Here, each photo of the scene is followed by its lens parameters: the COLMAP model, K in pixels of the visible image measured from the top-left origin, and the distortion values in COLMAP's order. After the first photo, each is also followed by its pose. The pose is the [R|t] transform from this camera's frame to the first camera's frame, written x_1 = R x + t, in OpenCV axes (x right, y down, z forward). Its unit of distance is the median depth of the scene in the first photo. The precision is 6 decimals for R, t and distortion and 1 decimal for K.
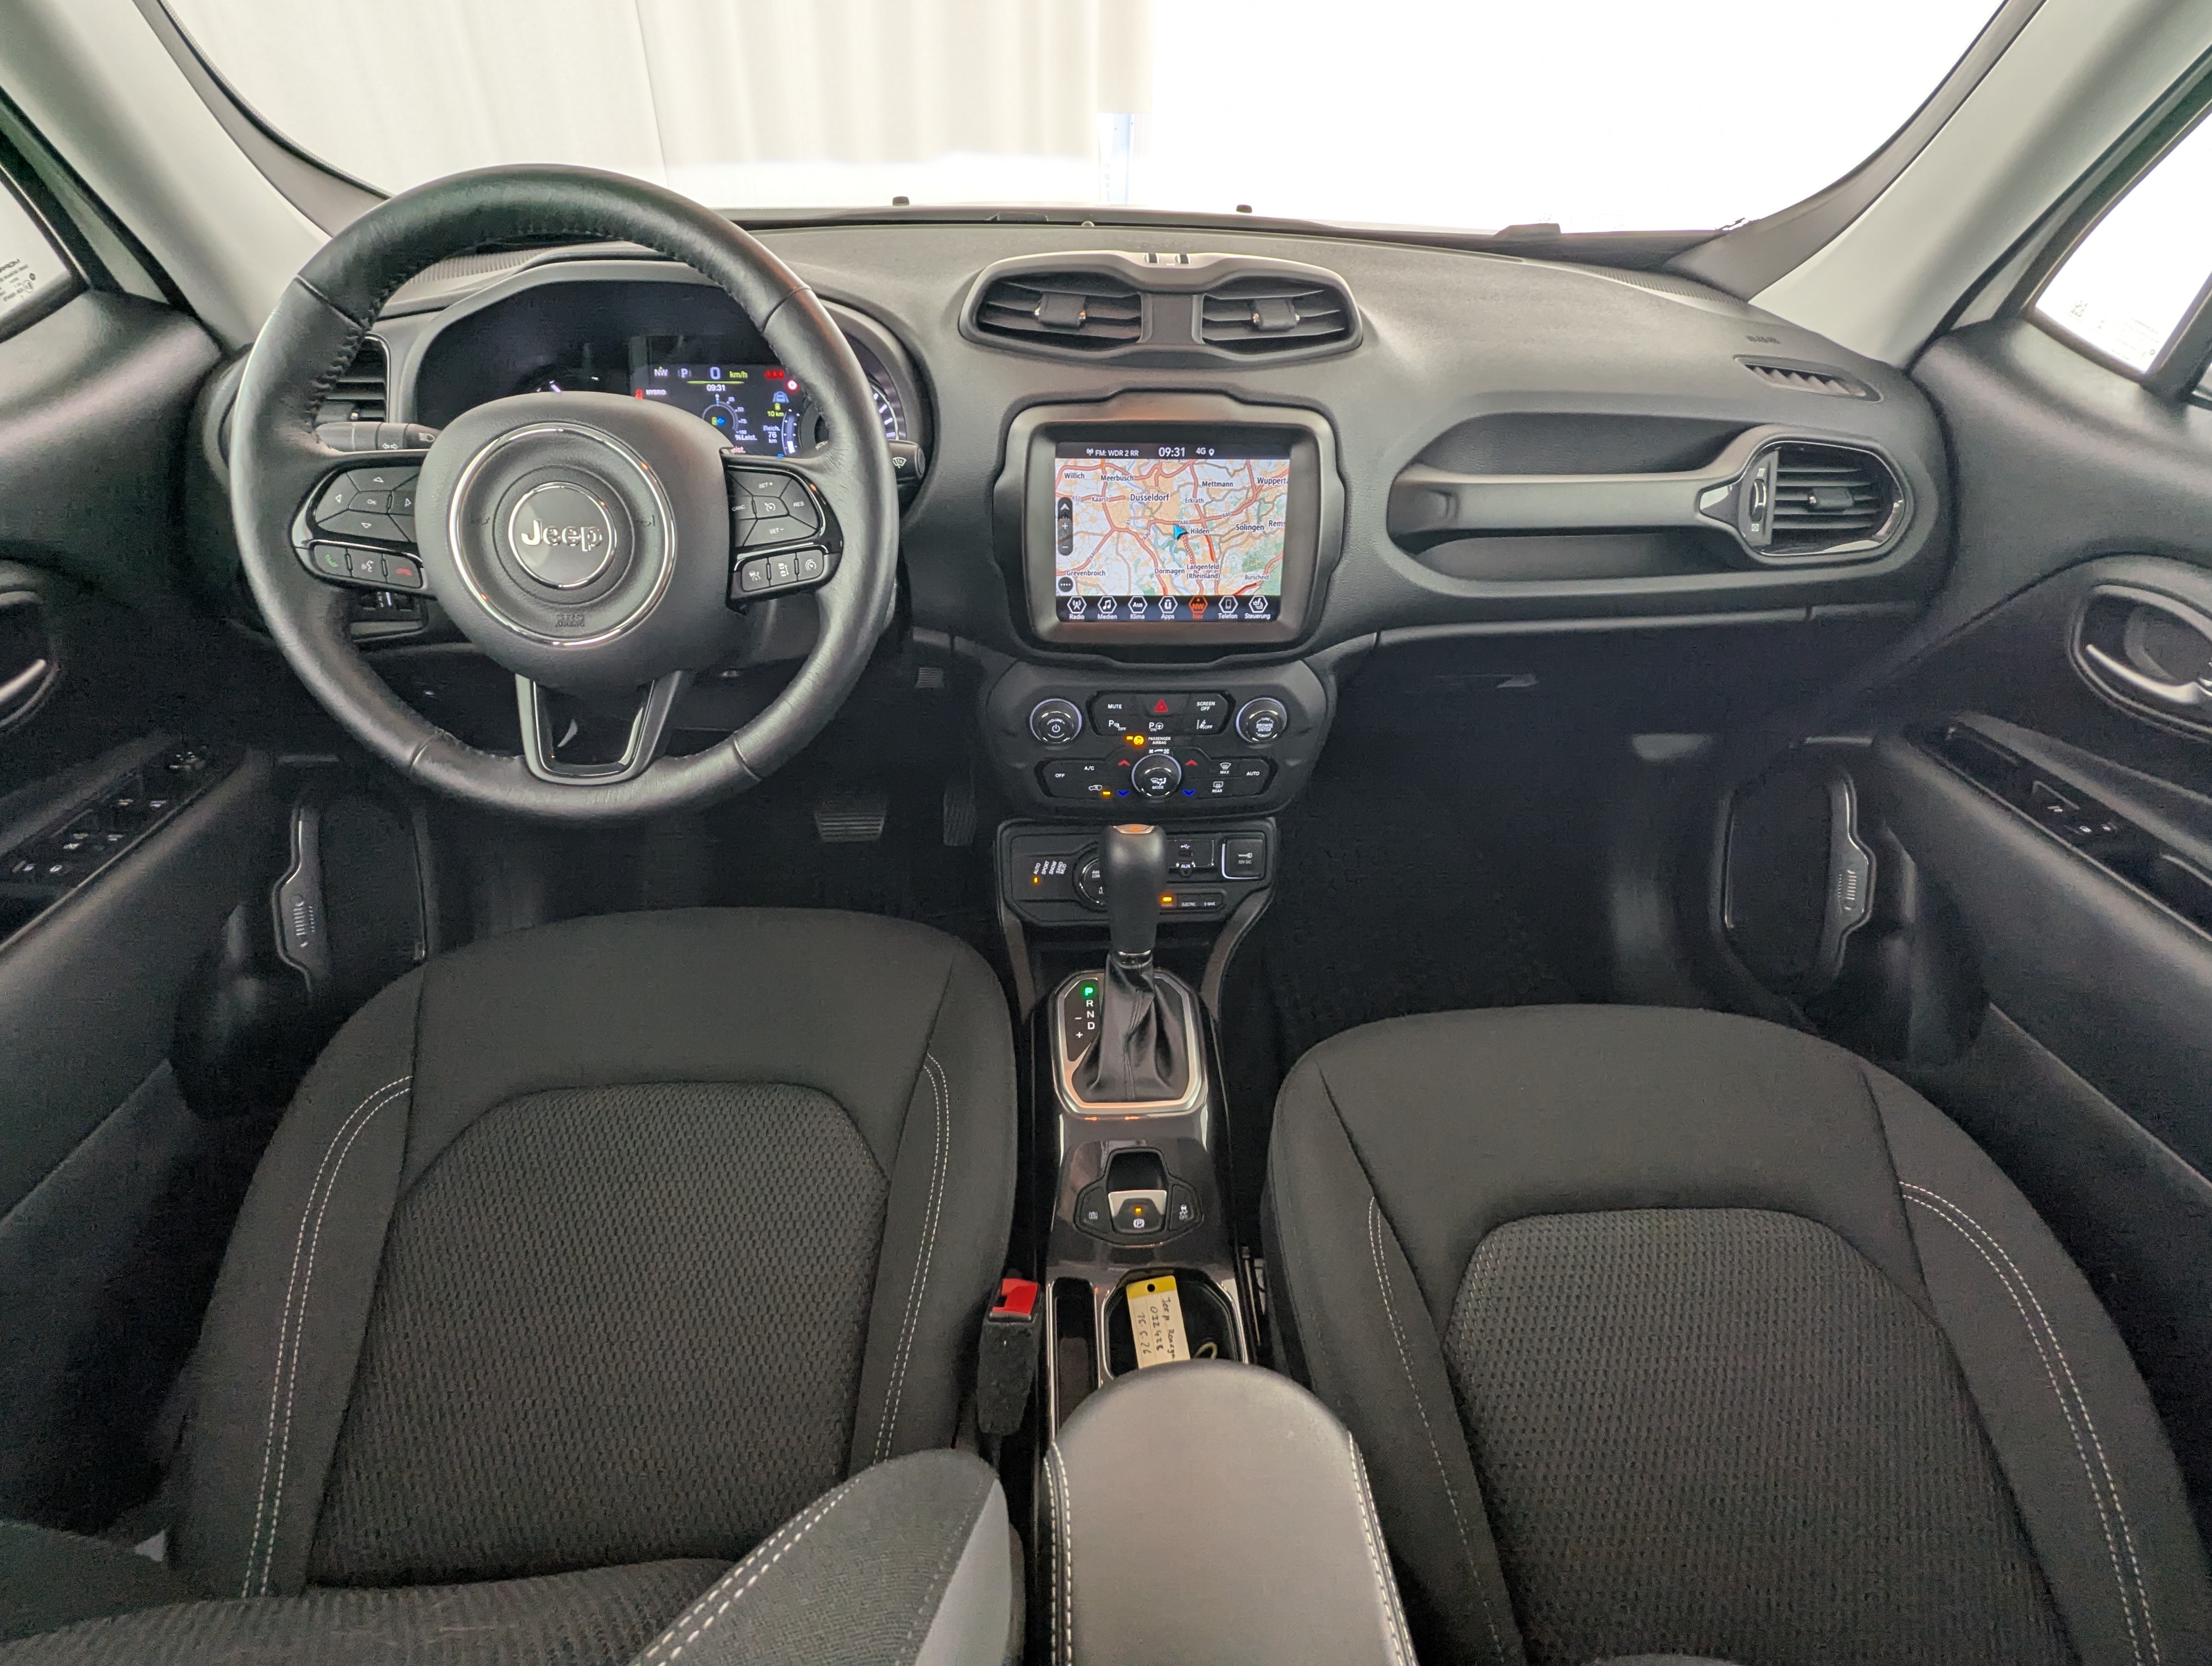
lens RADIAL K [[1048.3, 0, 1101.9], [0, 1048.3, 834.9], [0, 0, 1]] dist [-0.004595, 0.002119]
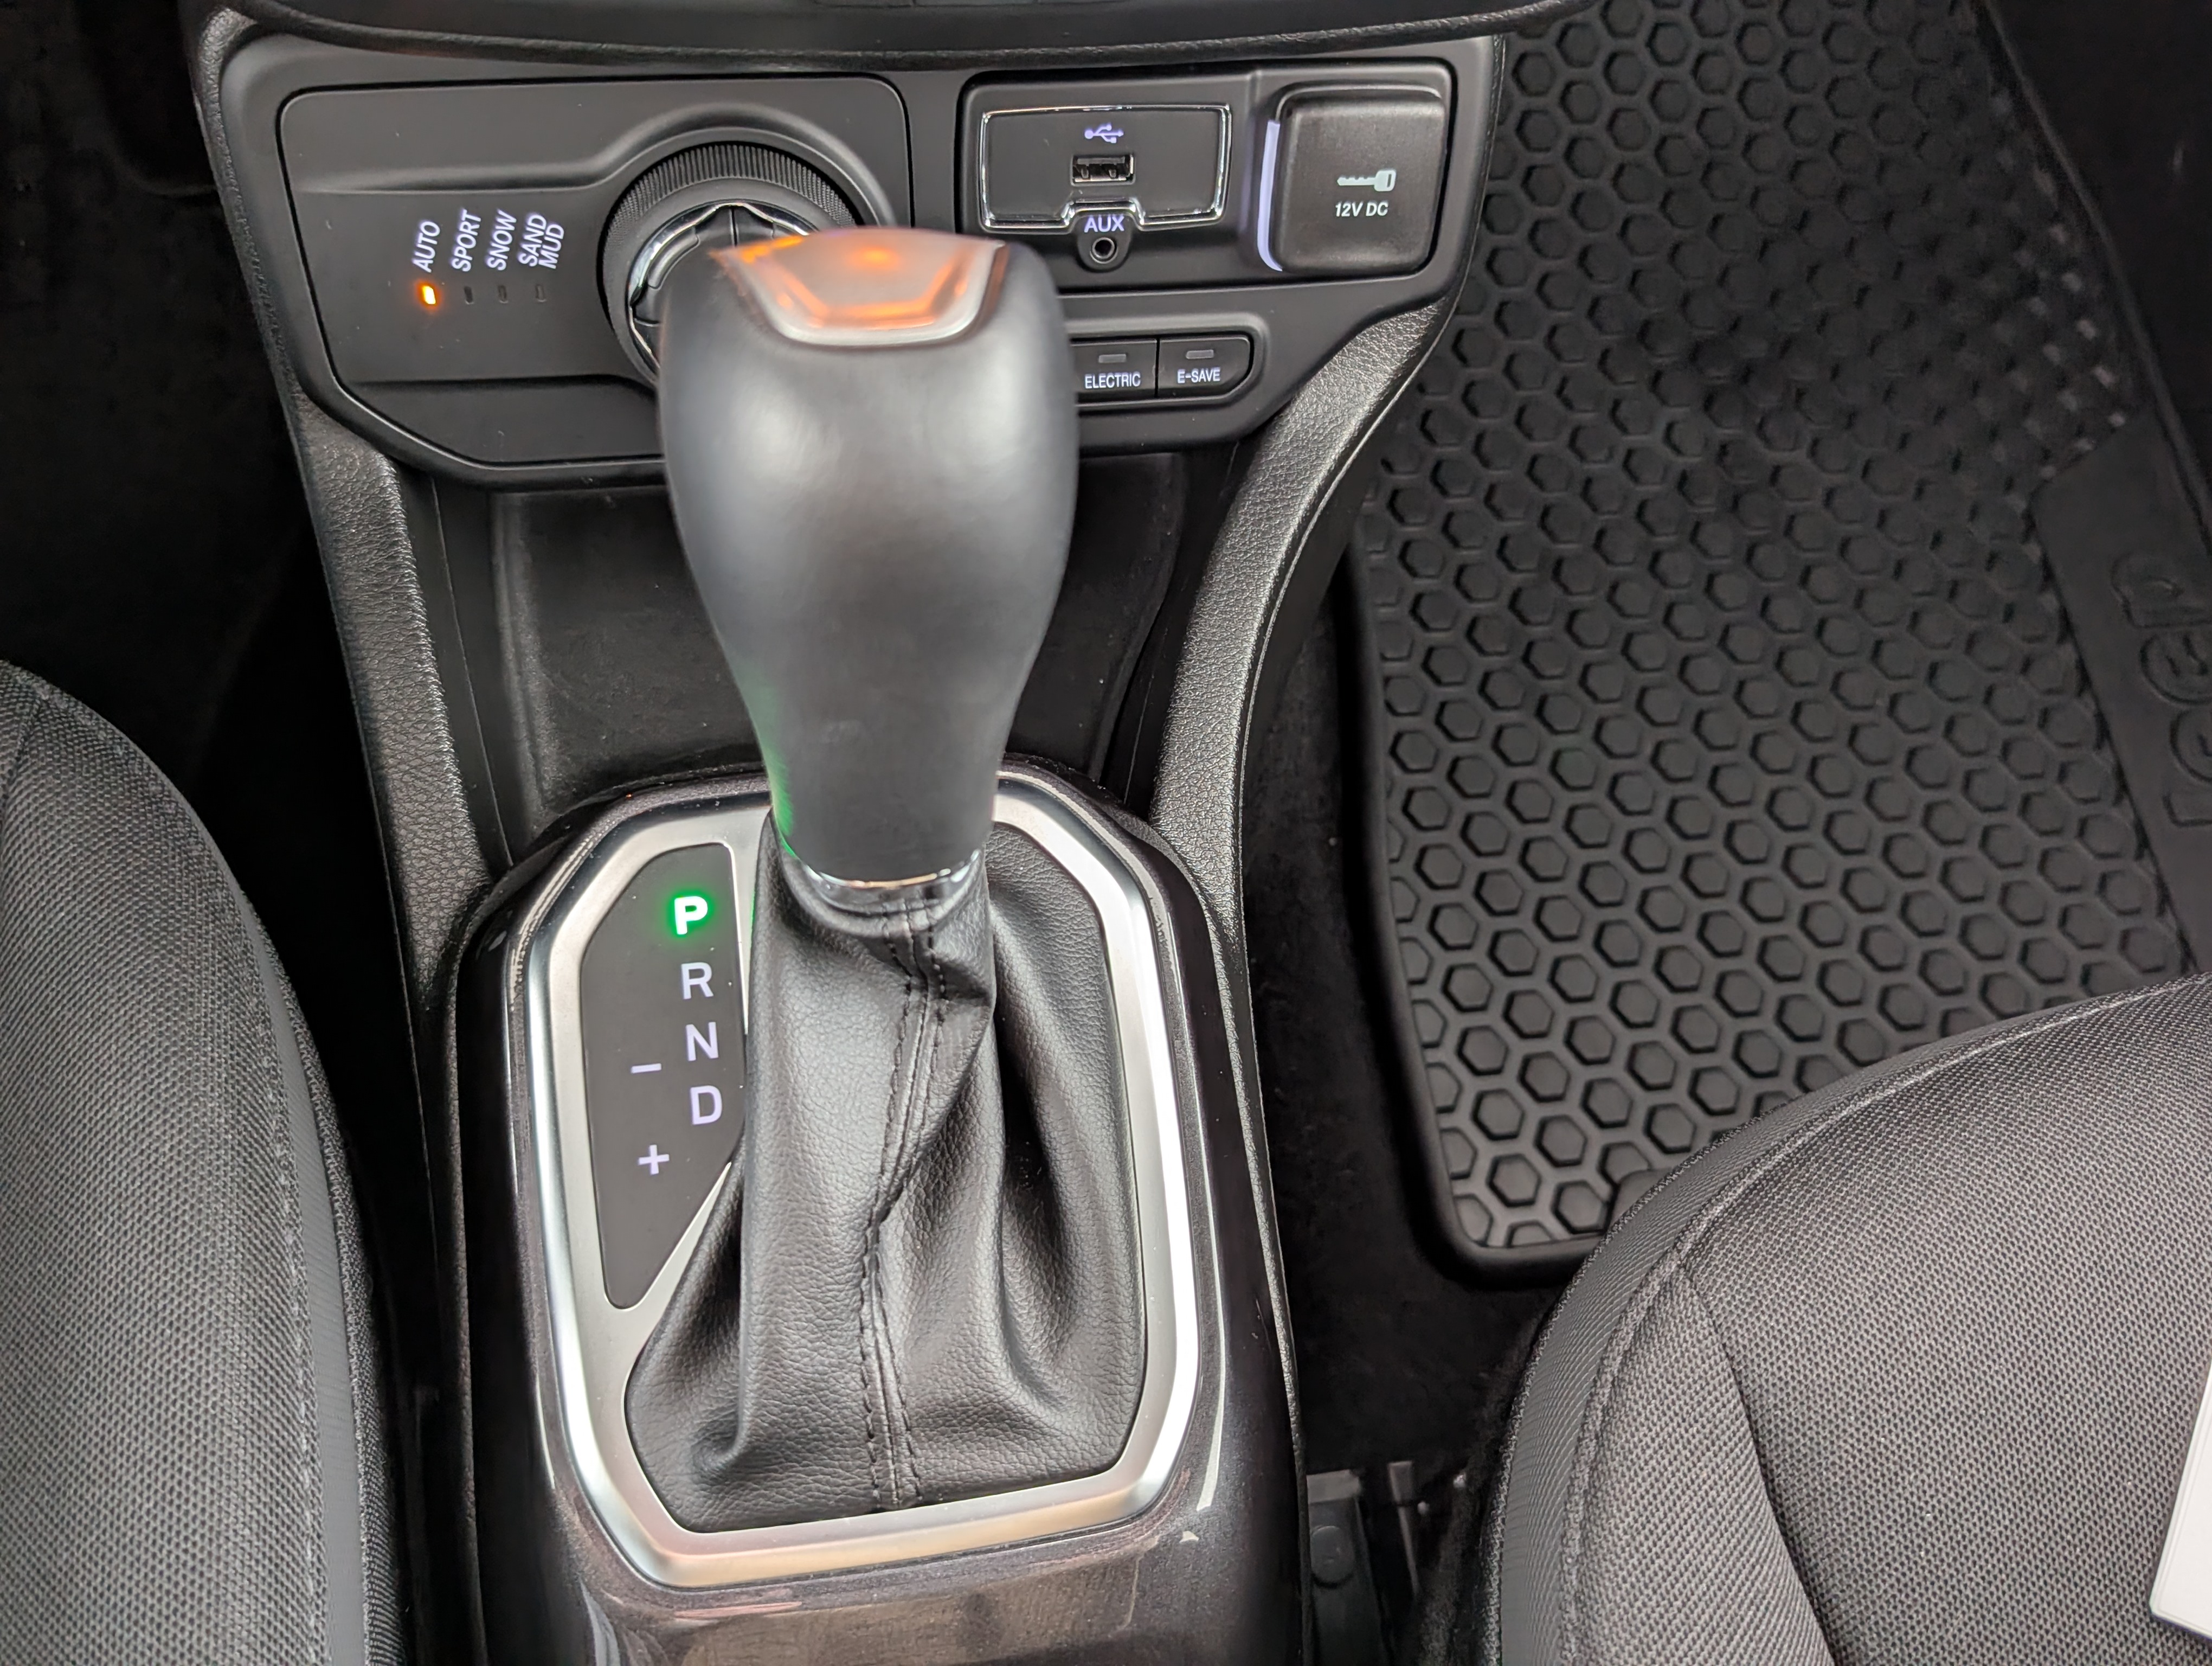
lens RADIAL K [[2052.0, 0, 1123.4], [0, 2052.0, 842.9], [0, 0, 1]] dist [0.028853, 0.000000]
pose [[0.989664, -0.041881, 0.137154, 0.021318], [-0.026819, 0.885477, 0.463909, -0.074315], [-0.140875, -0.462793, 0.875201, 0.684393]]
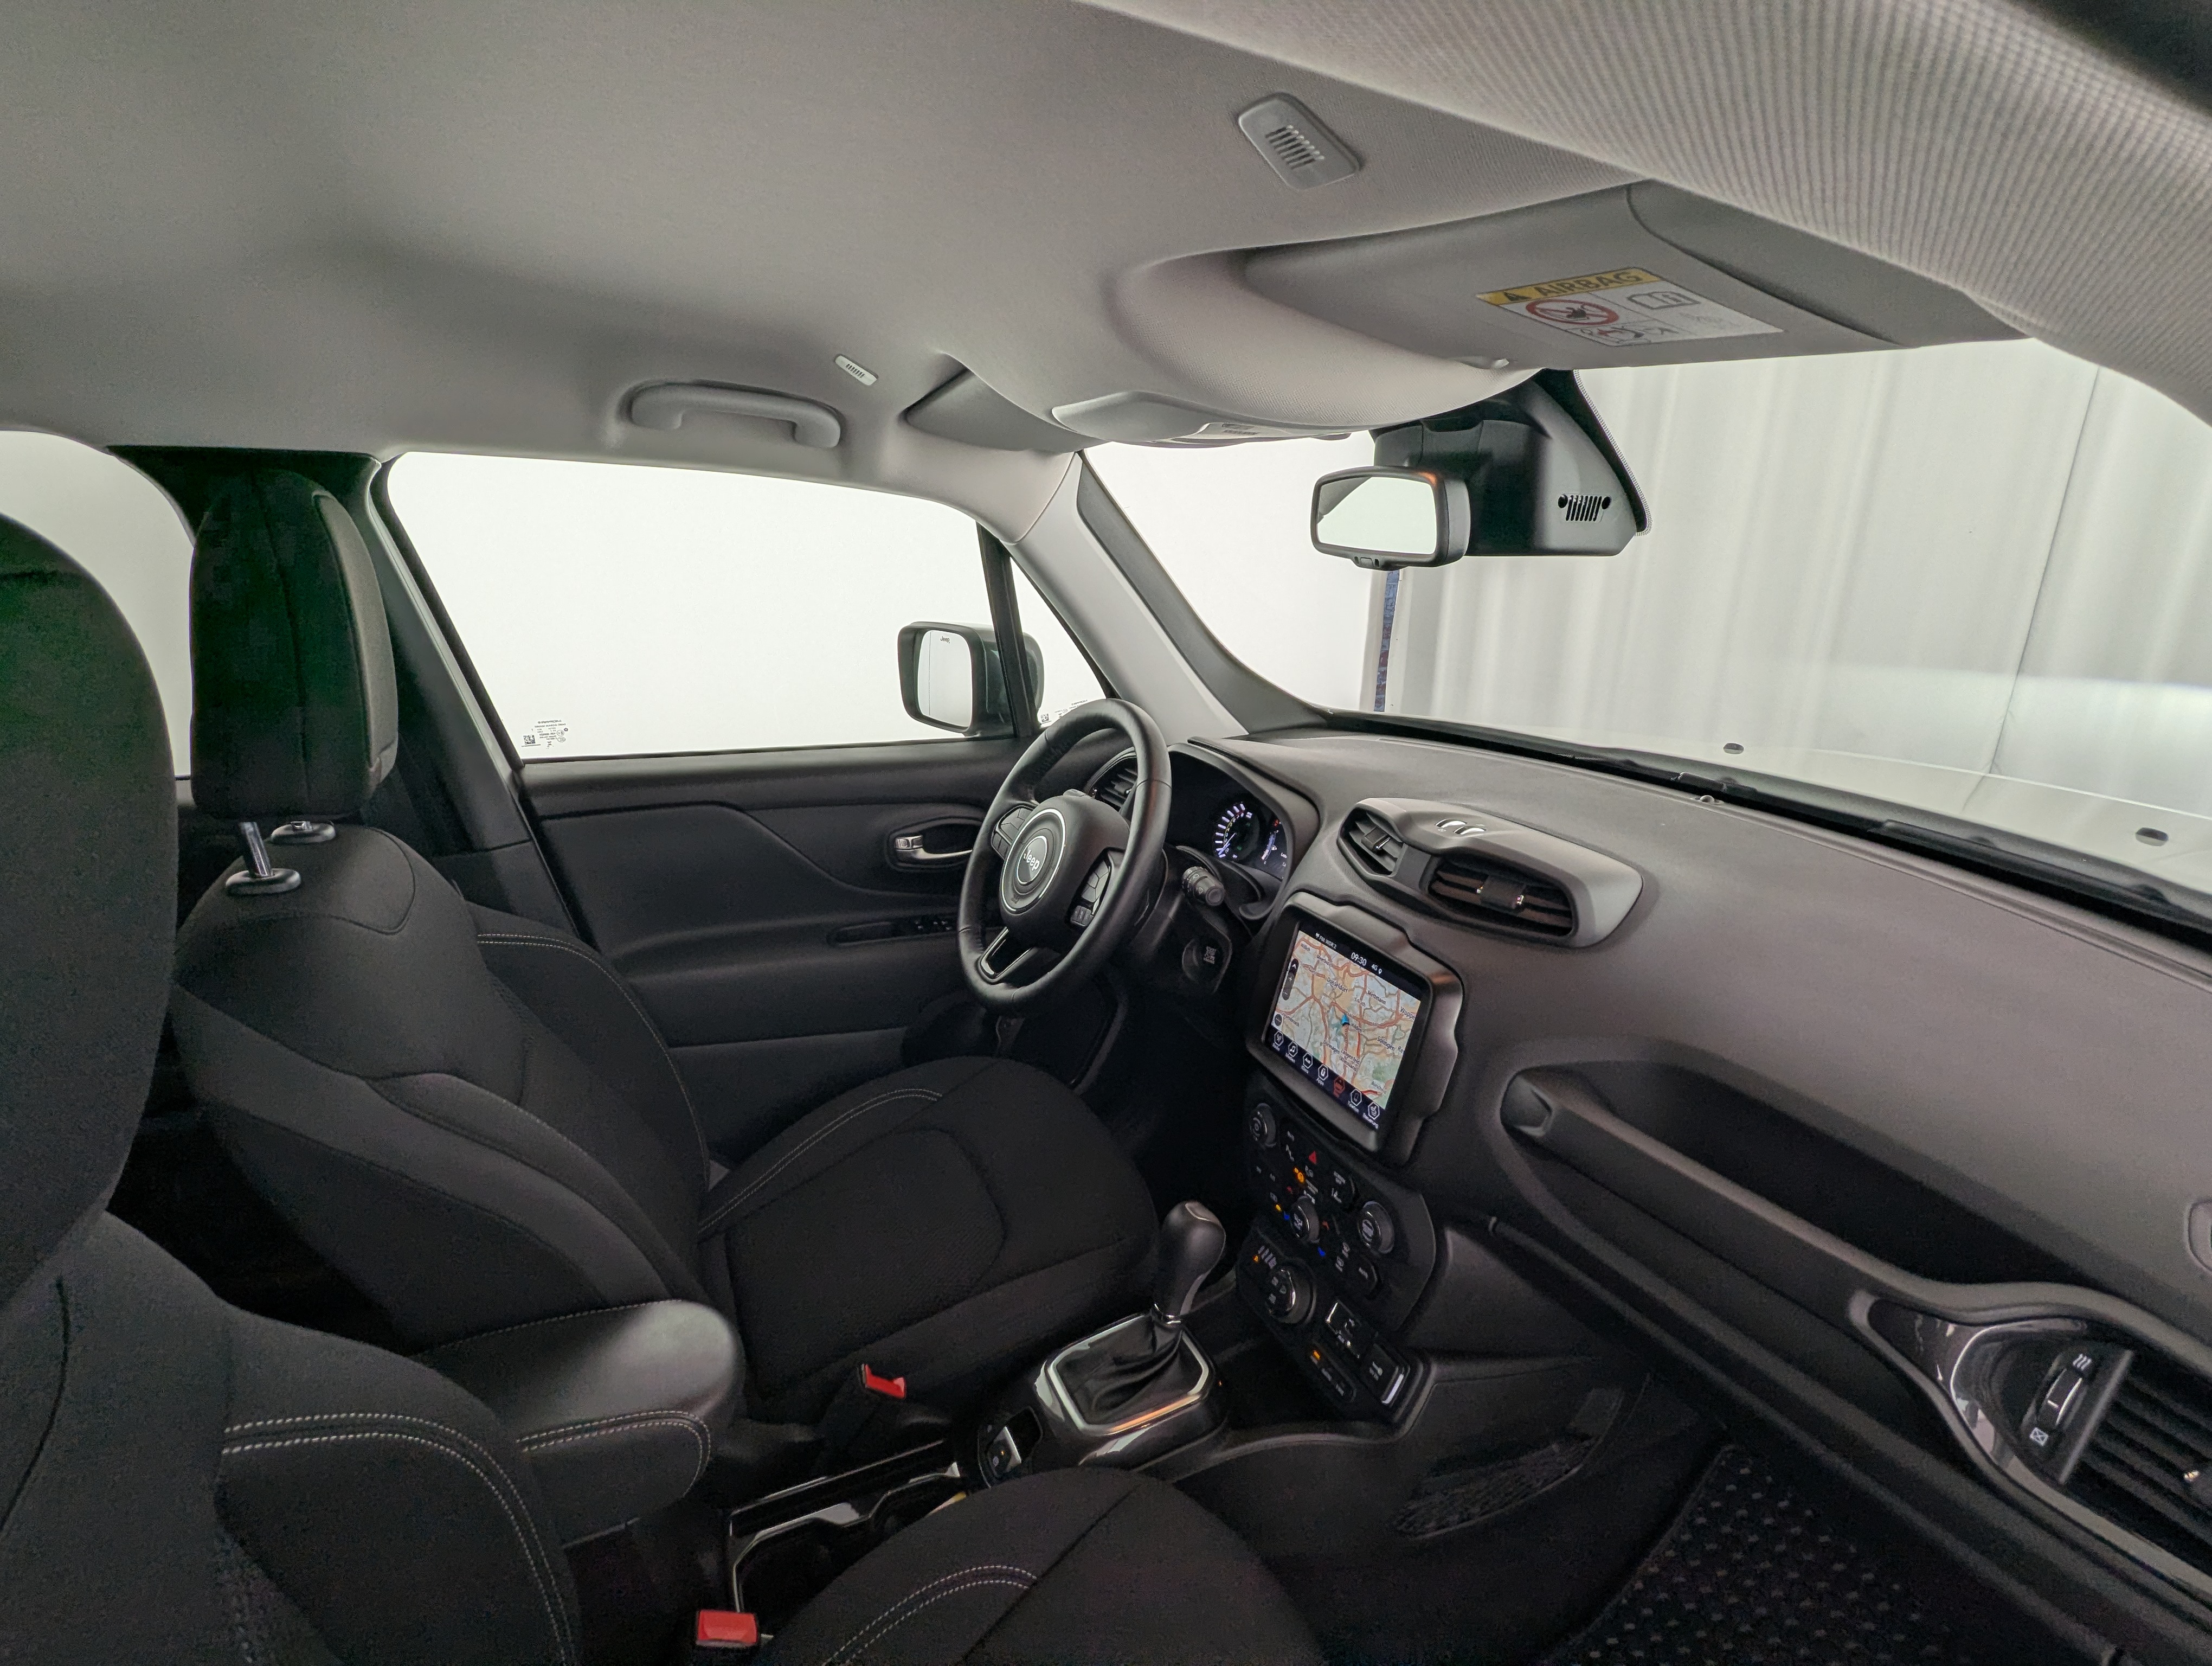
lens RADIAL K [[1048.3, 0, 1117.9], [0, 1048.3, 818.5], [0, 0, 1]] dist [-0.004595, 0.002119]
pose [[0.403689, 0.246565, -0.881045, 0.966908], [-0.565122, 0.824526, -0.028187, -0.298761], [0.719494, 0.509277, 0.472192, 0.129626]]
